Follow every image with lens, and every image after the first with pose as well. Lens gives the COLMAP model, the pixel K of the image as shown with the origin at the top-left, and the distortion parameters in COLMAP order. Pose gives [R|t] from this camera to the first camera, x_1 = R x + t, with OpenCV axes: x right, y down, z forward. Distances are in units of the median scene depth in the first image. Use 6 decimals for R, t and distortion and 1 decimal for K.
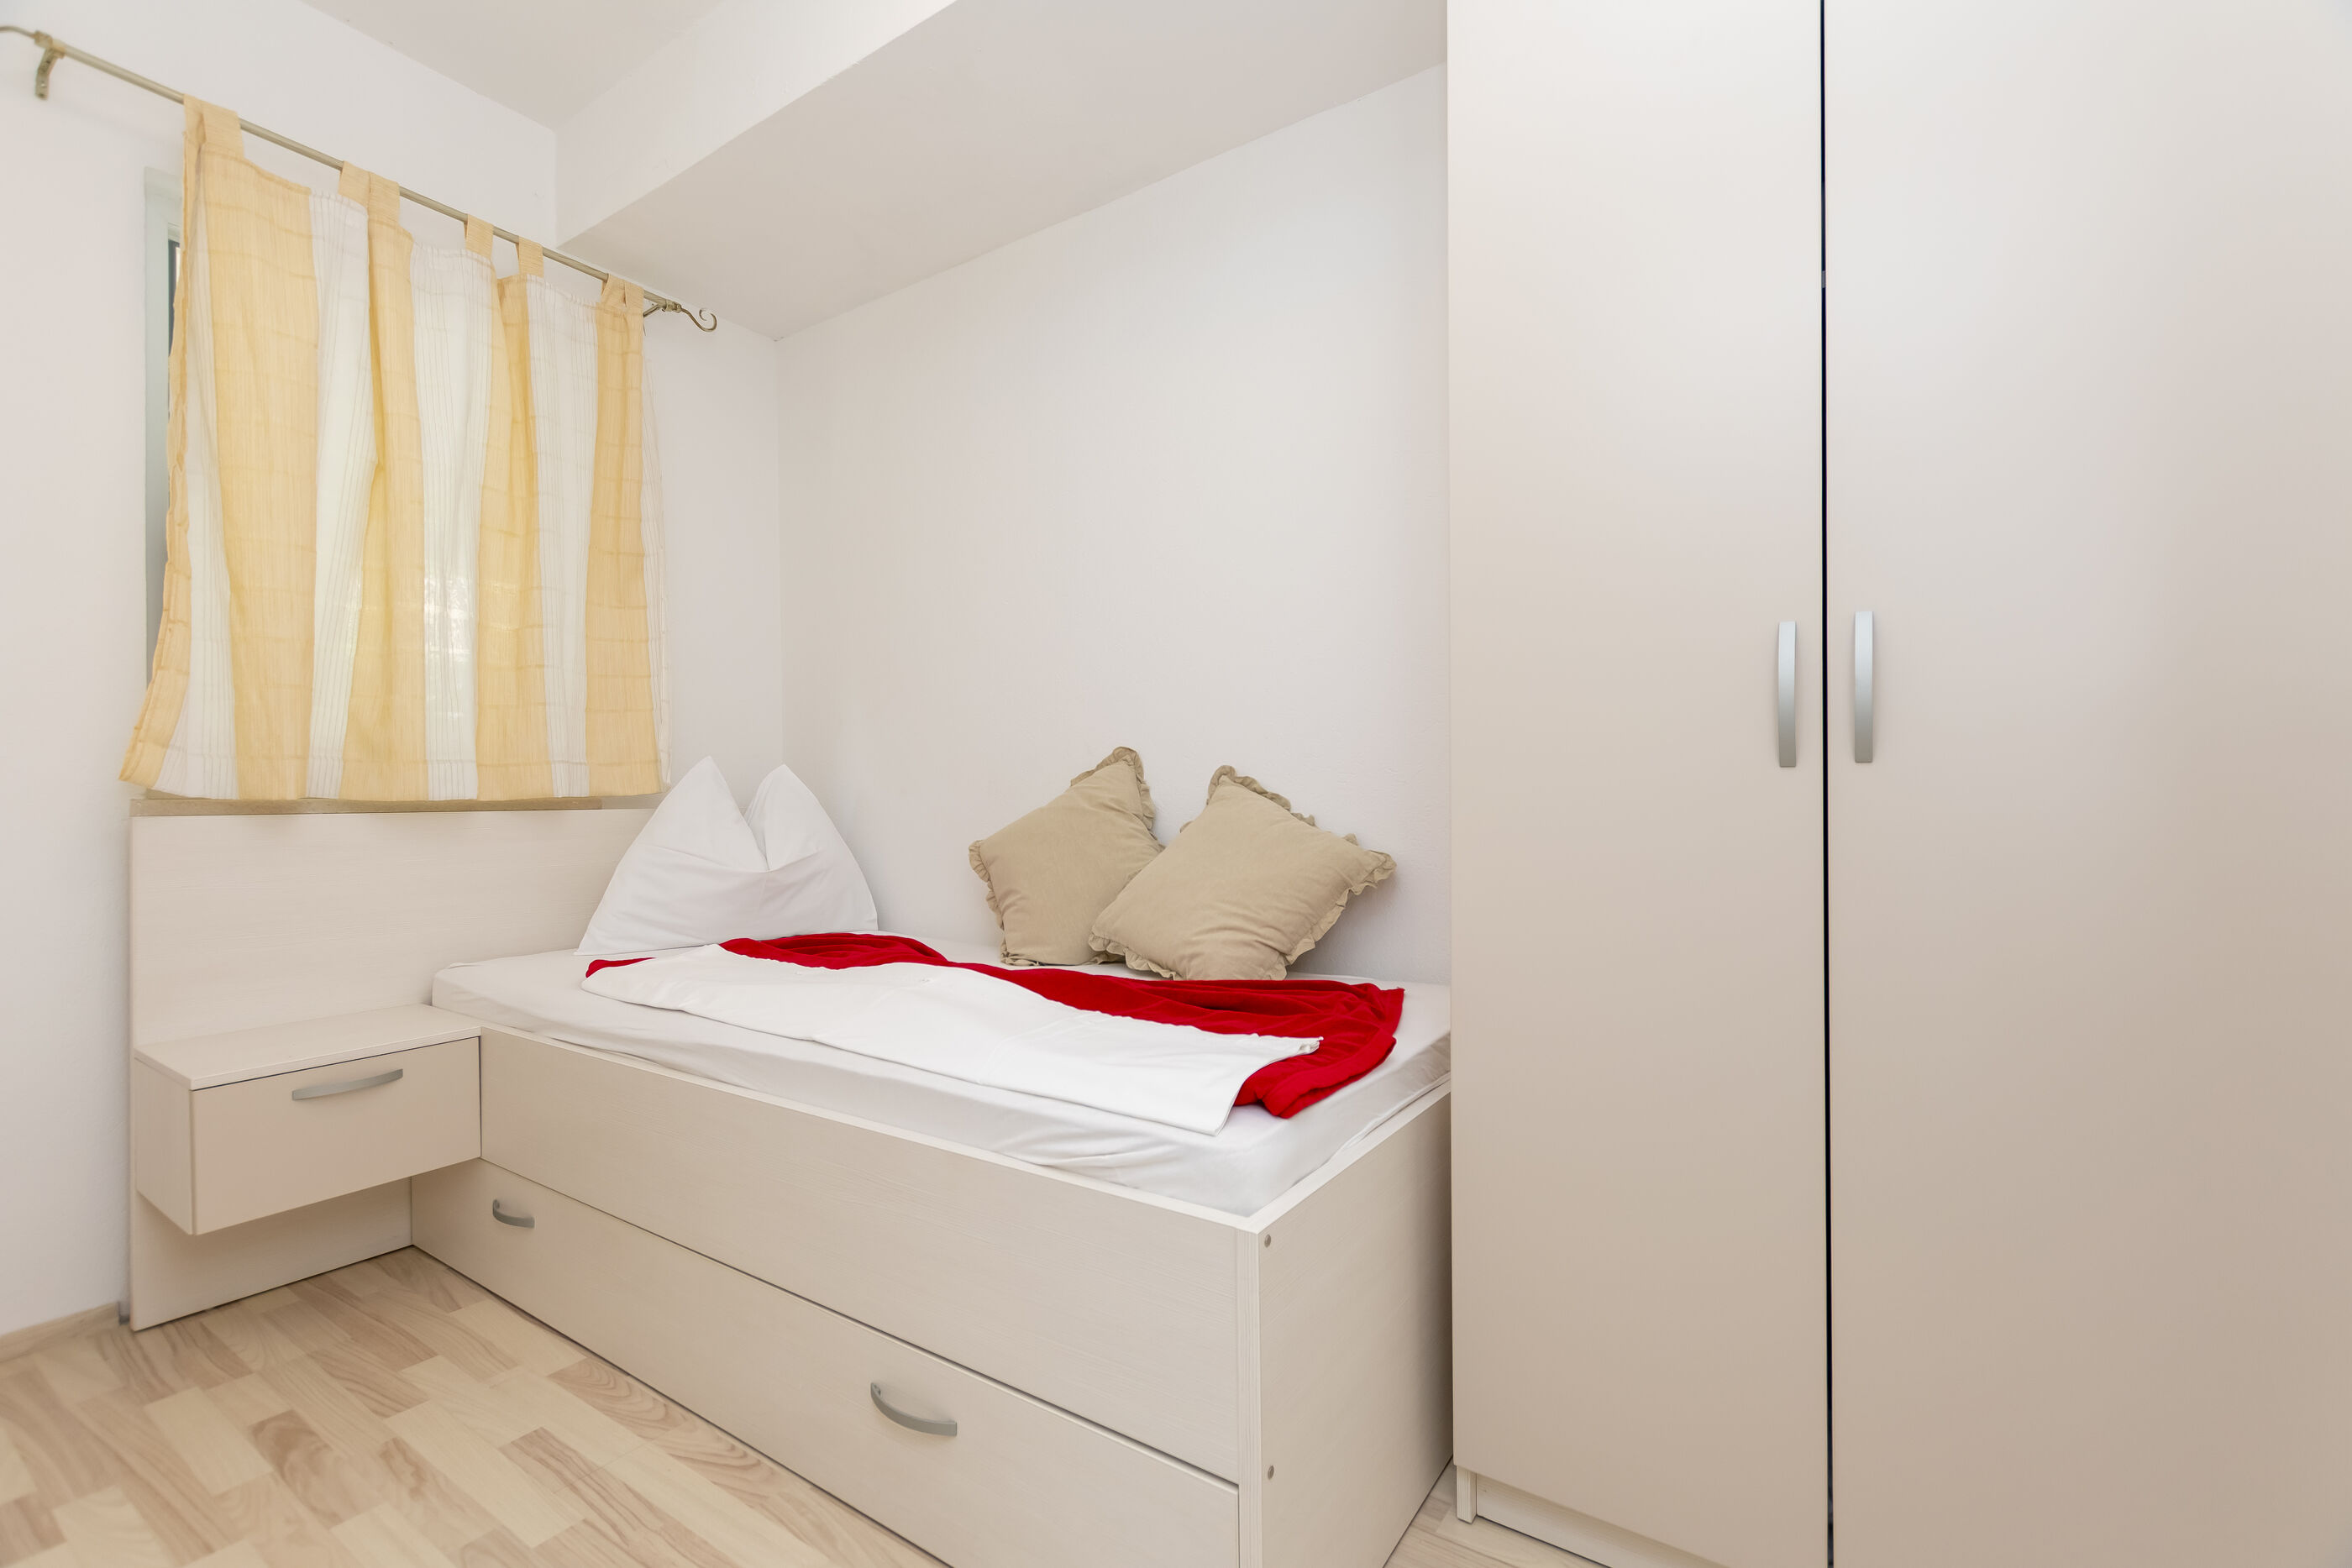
lens RADIAL K [[1011.2, 0, 1179.2], [0, 1011.2, 777.2], [0, 0, 1]] dist [-0.001838, -0.000032]
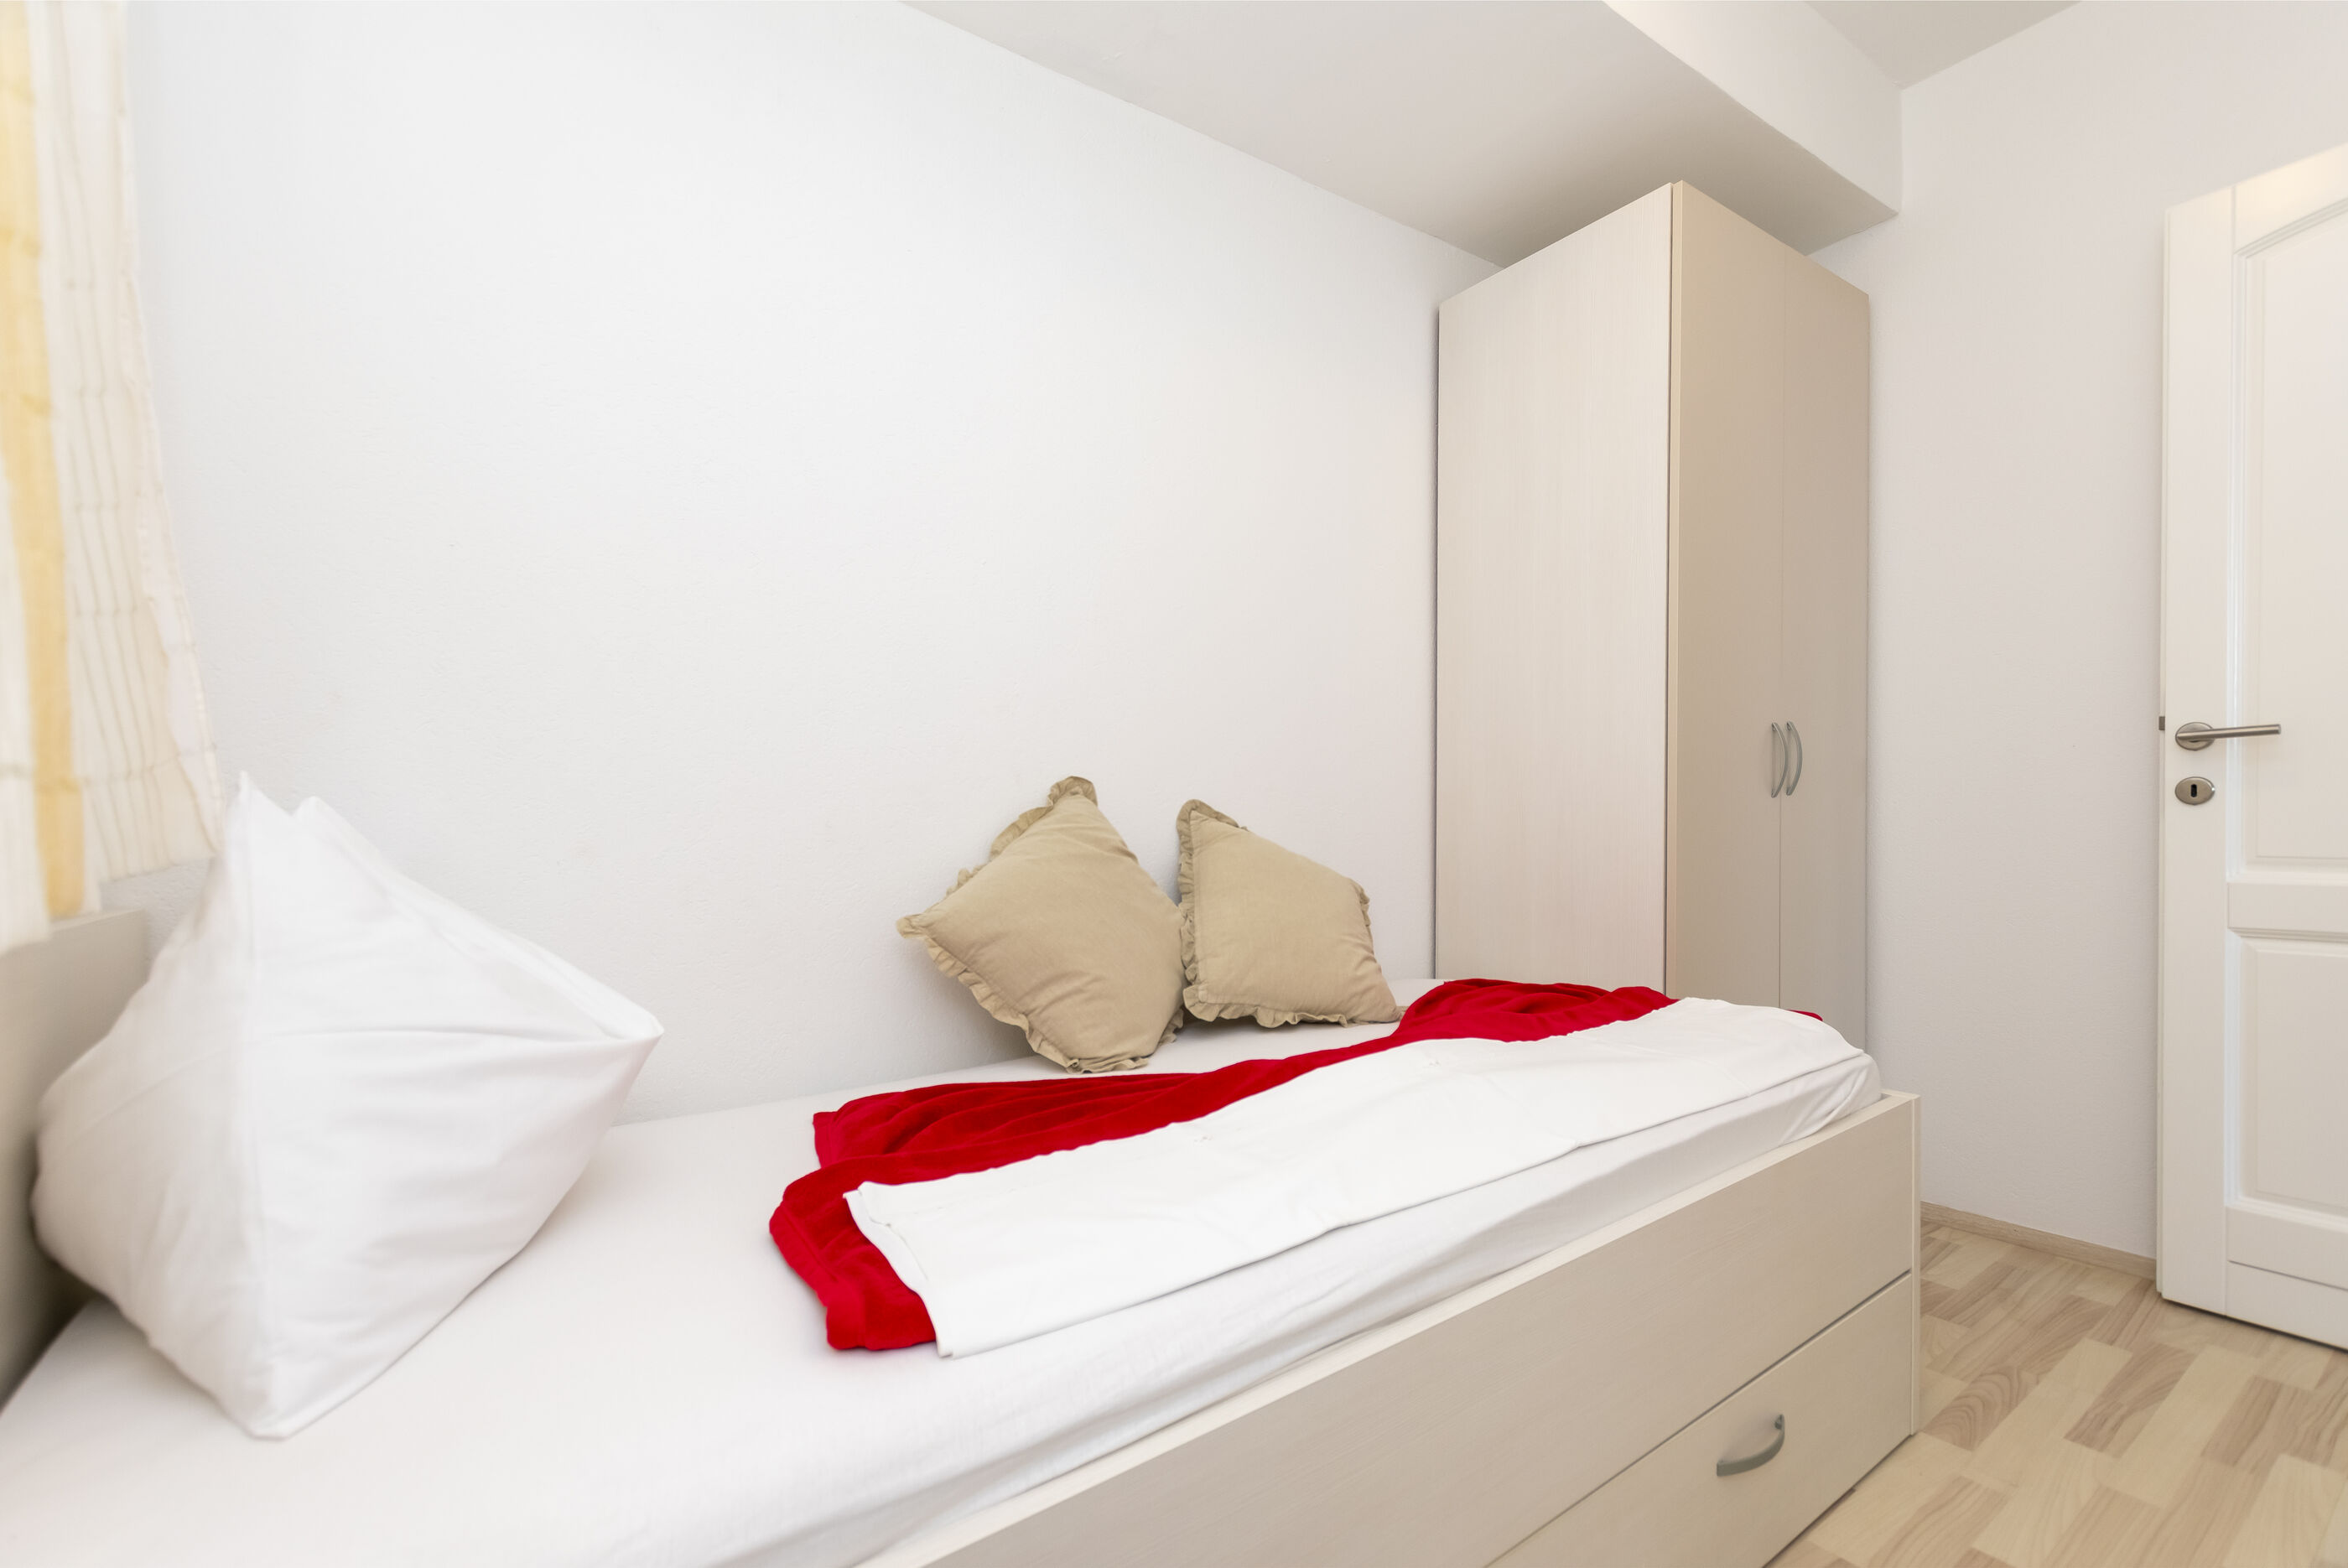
lens RADIAL K [[1023.1, 0, 1176.4], [0, 1023.1, 789.1], [0, 0, 1]] dist [0.001191, -0.000657]
pose [[0.356743, 0.002737, 0.934199, -0.848319], [0.008397, 0.999946, -0.006136, -0.015397], [-0.934165, 0.010034, 0.356700, 0.687302]]
